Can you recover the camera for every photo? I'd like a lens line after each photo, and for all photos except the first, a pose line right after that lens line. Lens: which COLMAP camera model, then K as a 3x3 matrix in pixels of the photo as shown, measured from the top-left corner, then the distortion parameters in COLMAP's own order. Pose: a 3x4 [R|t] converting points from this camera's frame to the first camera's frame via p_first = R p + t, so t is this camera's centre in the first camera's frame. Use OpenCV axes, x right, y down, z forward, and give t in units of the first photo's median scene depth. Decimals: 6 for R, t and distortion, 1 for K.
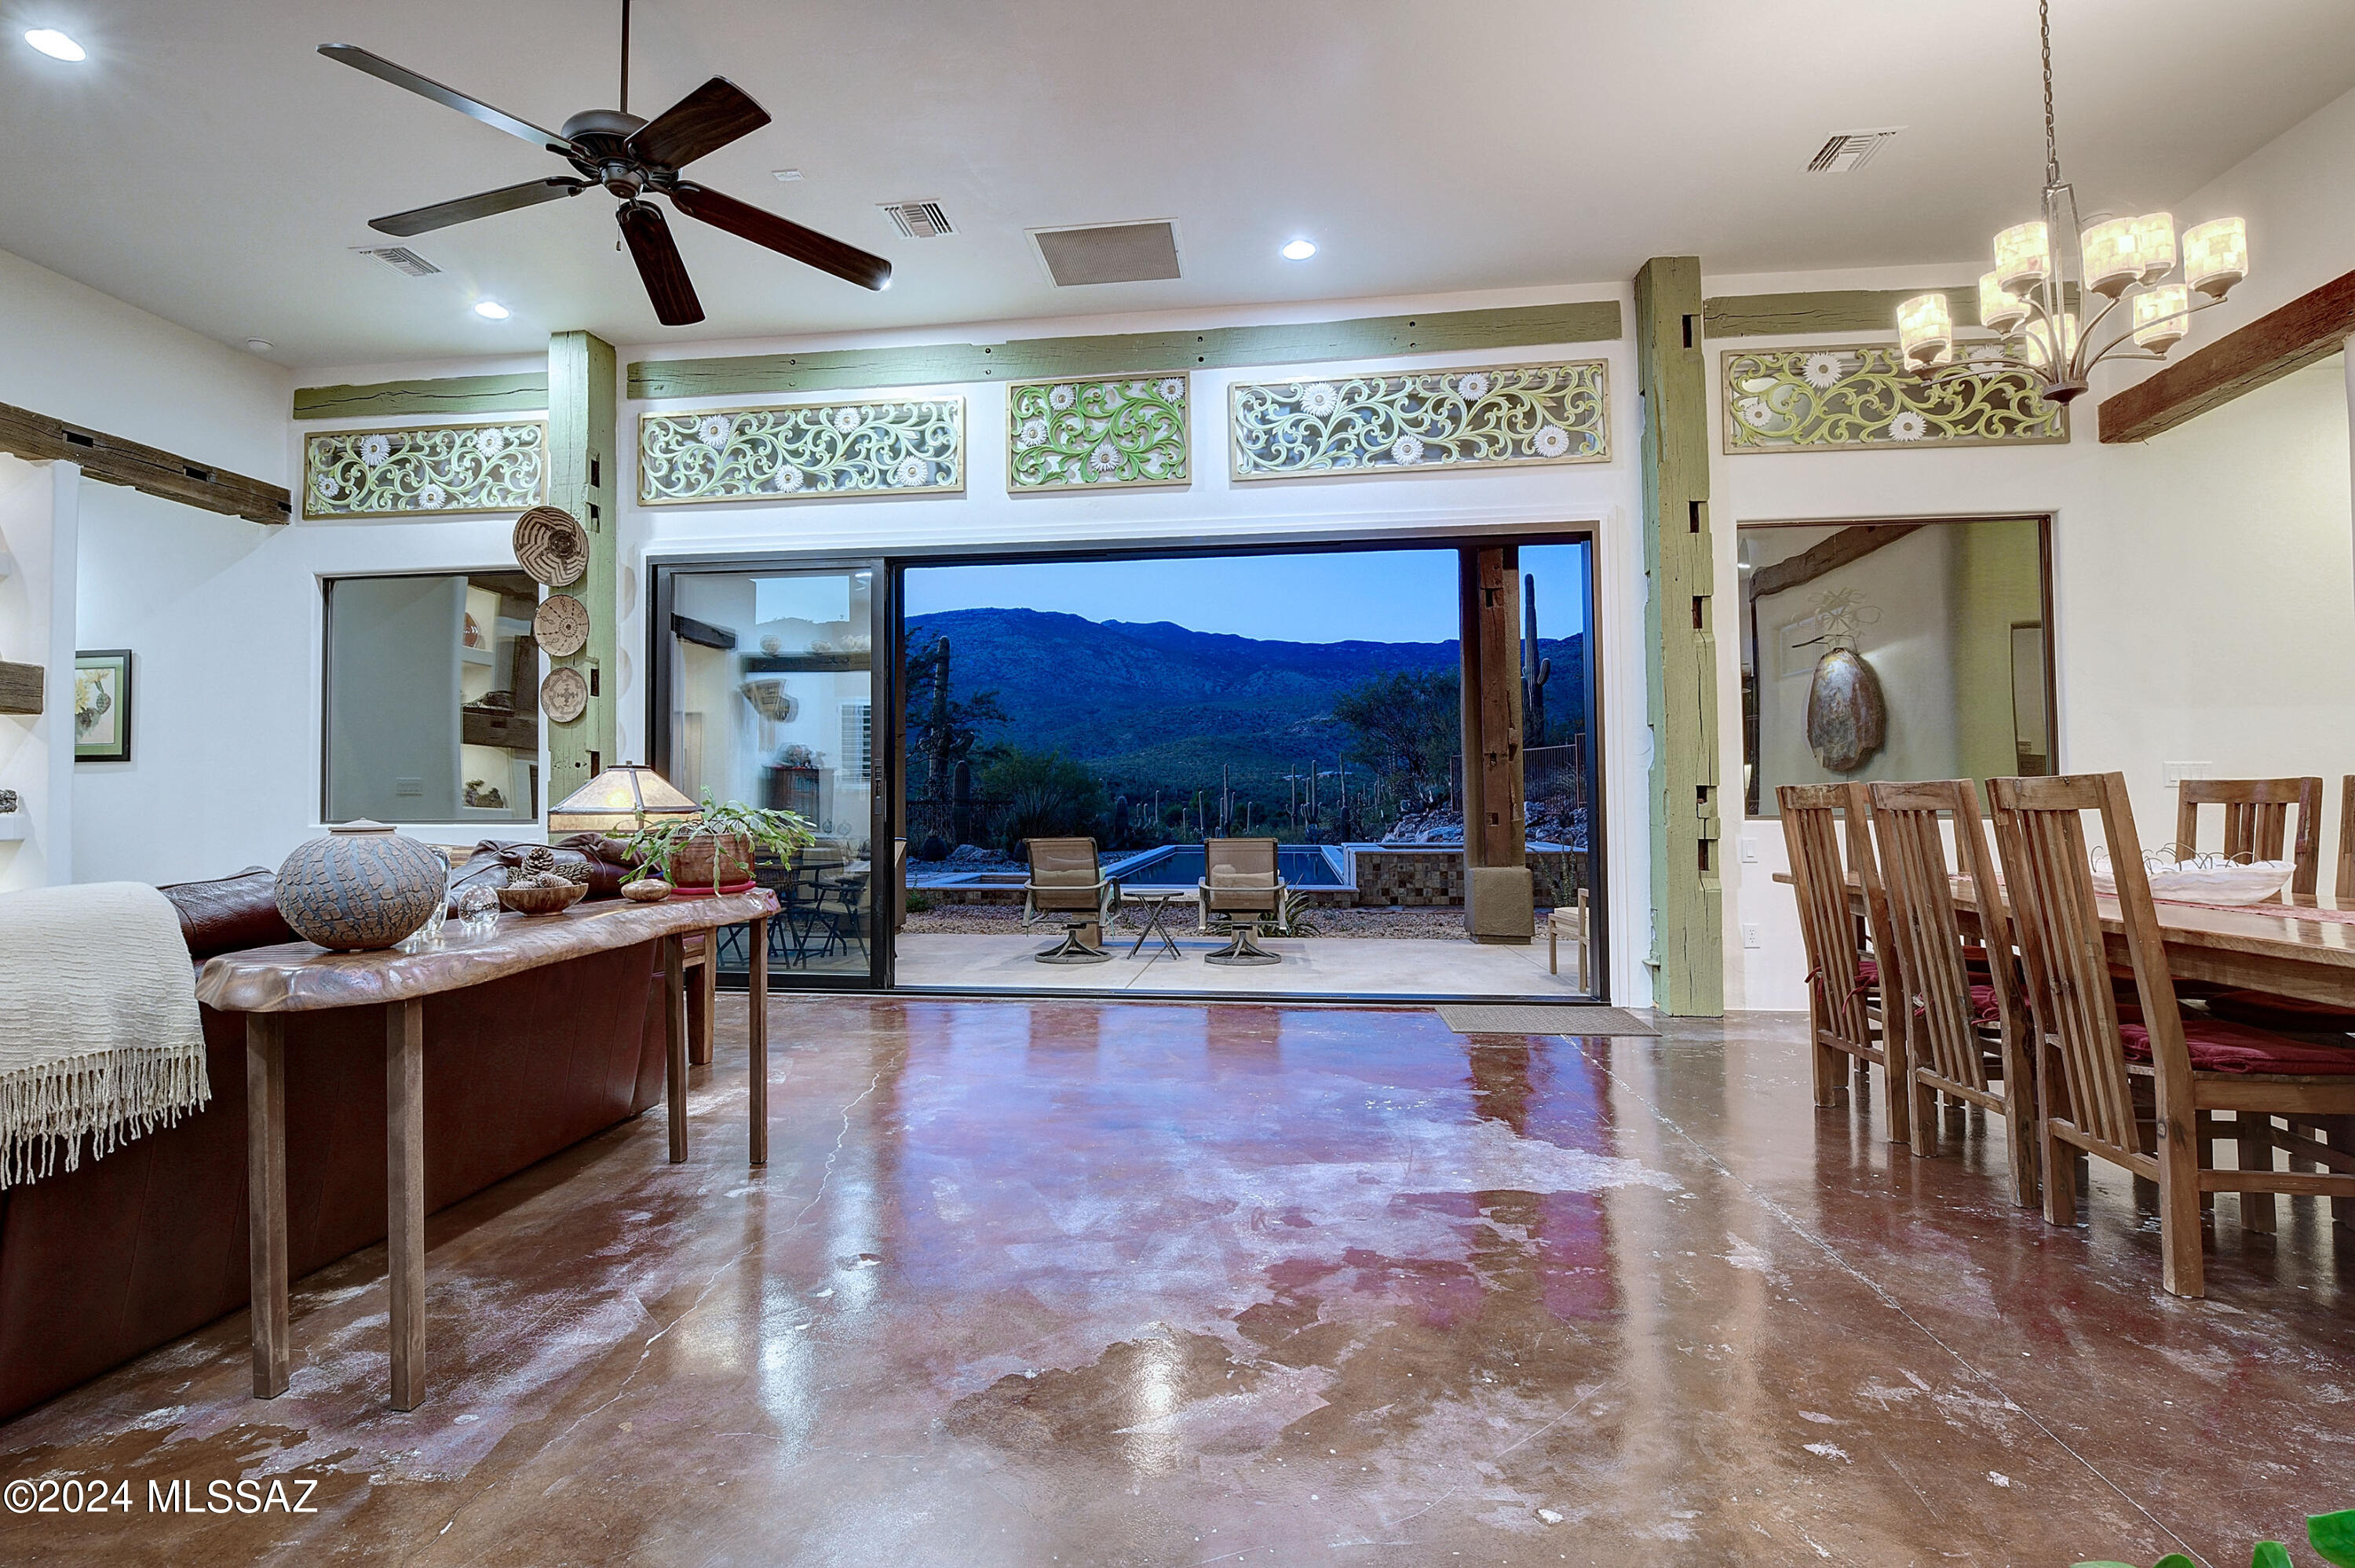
lens RADIAL K [[1143.7, 0, 1162.8], [0, 1143.7, 775.8], [0, 0, 1]] dist [-0.011914, -0.000273]
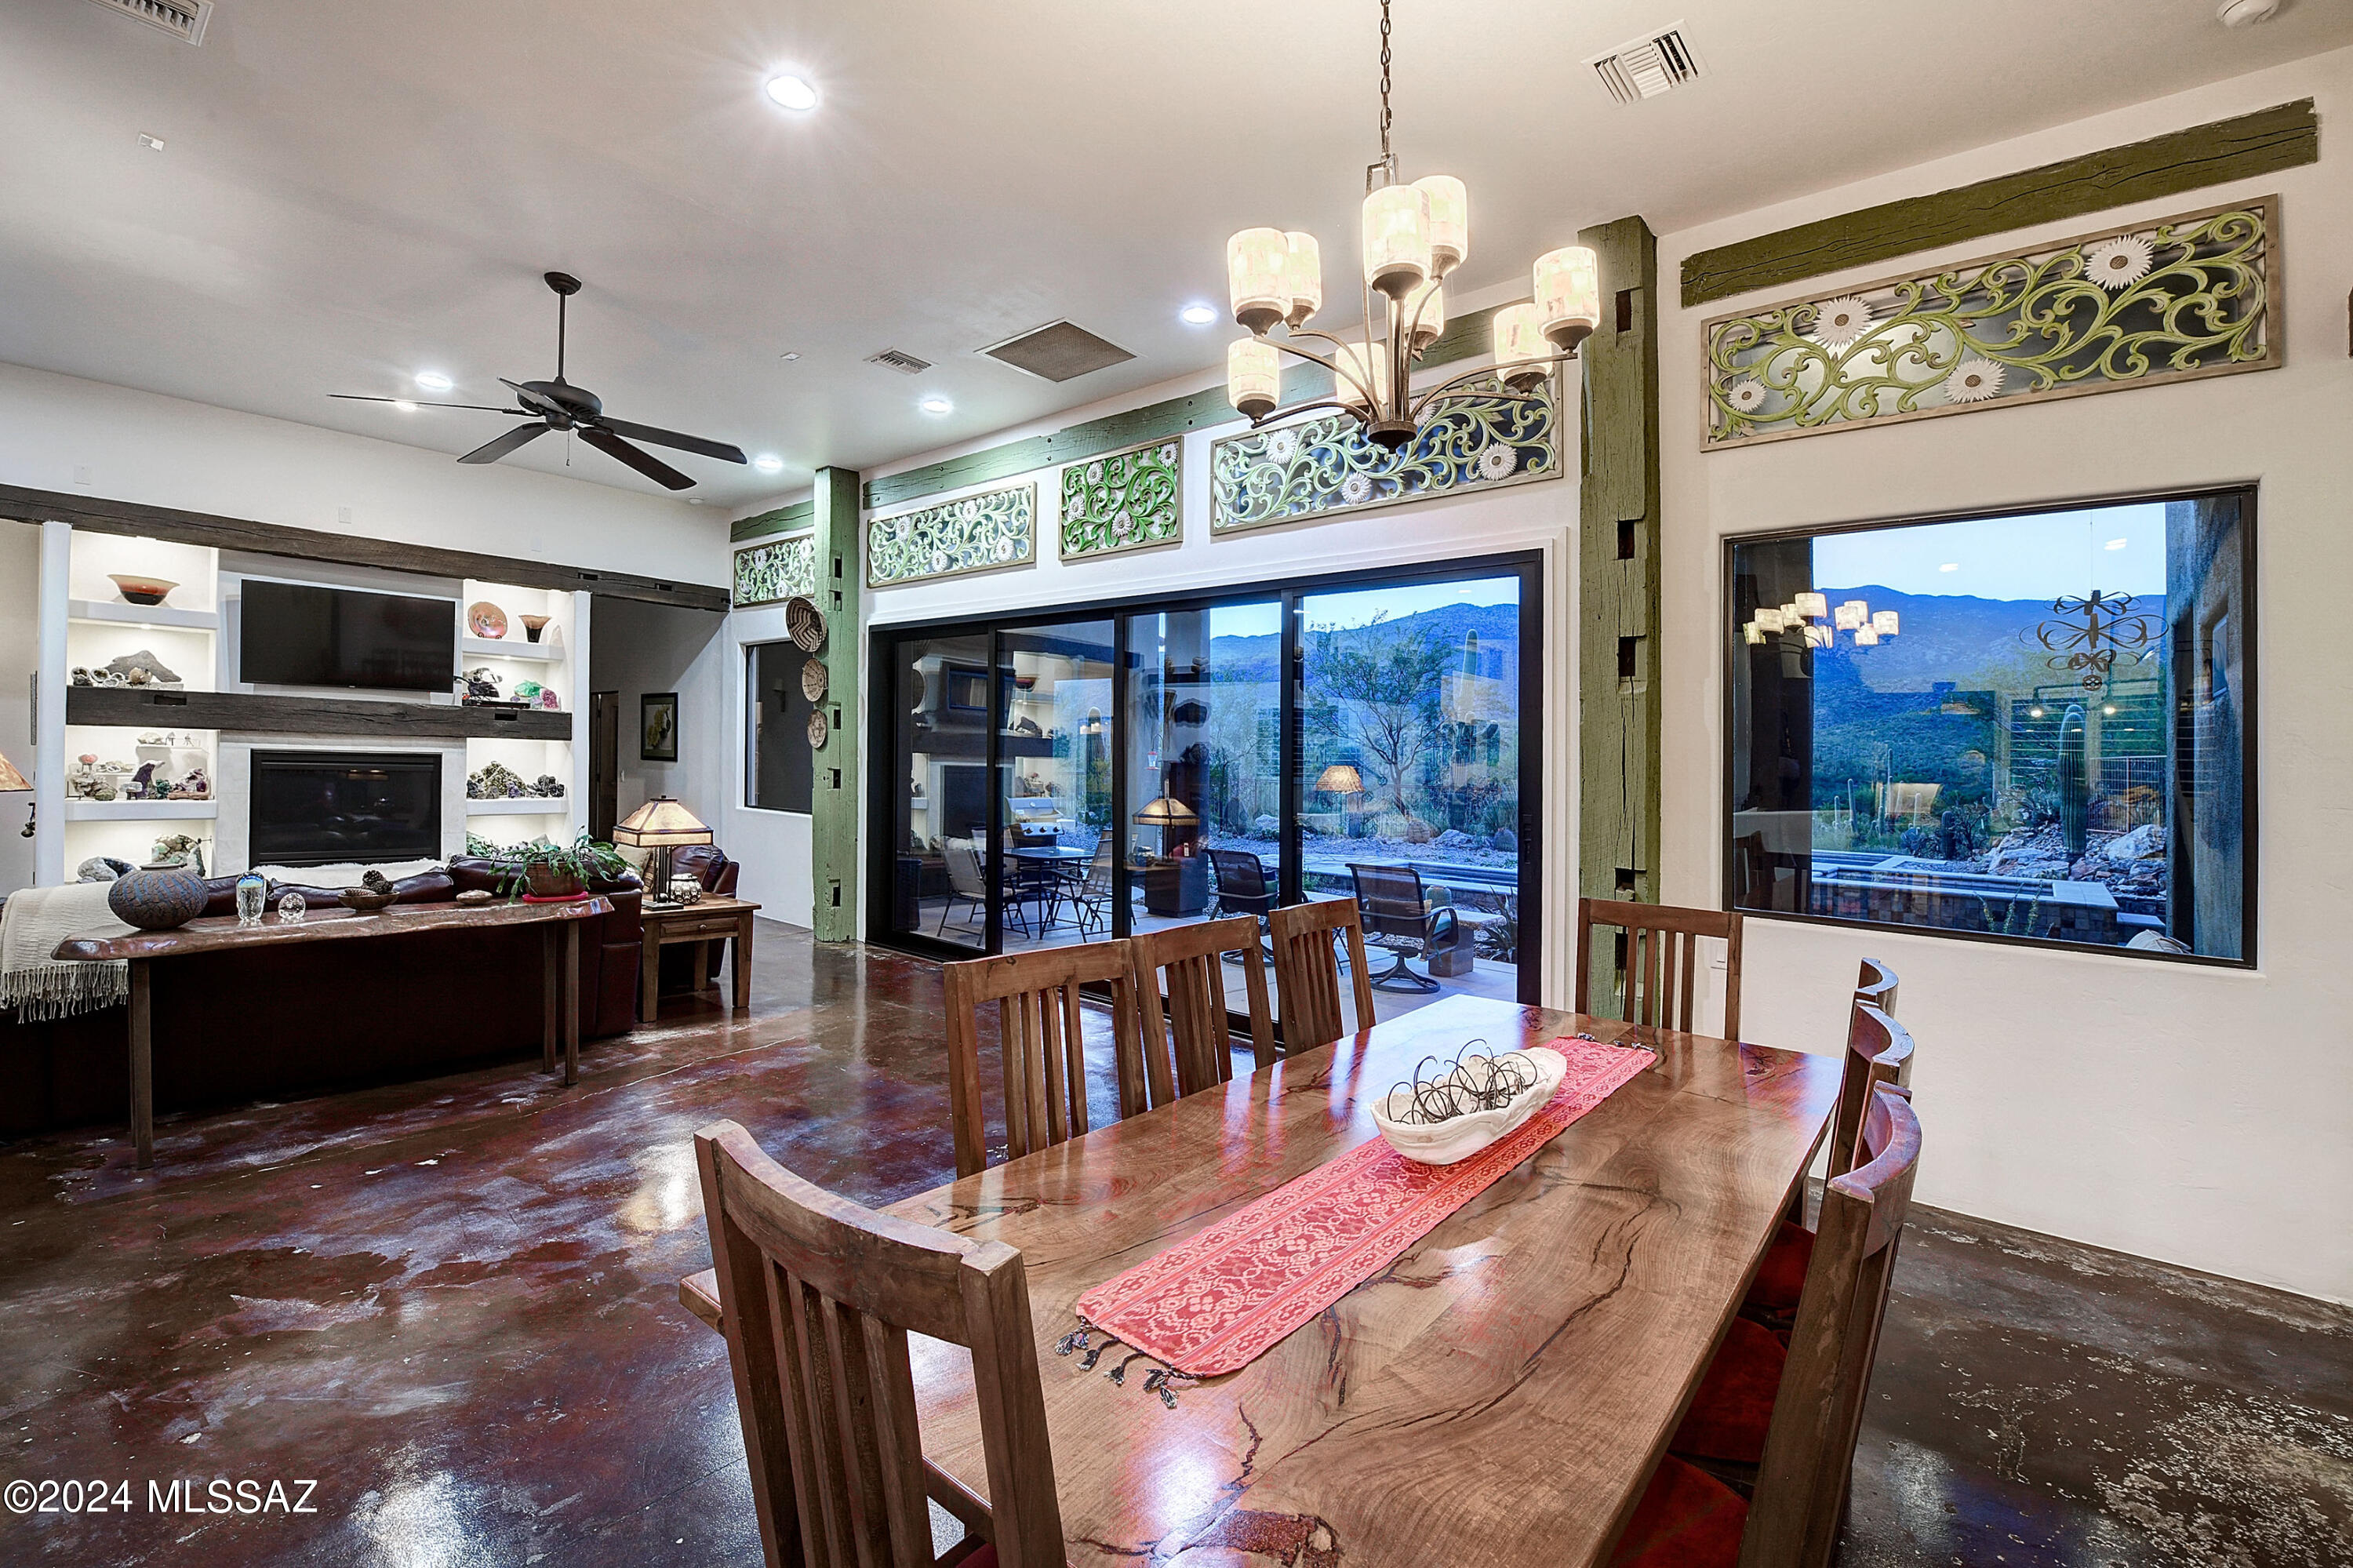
lens RADIAL K [[1026.5, 0, 1073.9], [0, 1026.5, 774.7], [0, 0, 1]] dist [-0.014350, -0.001453]
pose [[0.818563, 0.036273, -0.573270, 0.518816], [-0.022876, 0.999271, 0.030564, -0.066858], [0.573961, -0.011904, 0.818796, 0.160732]]
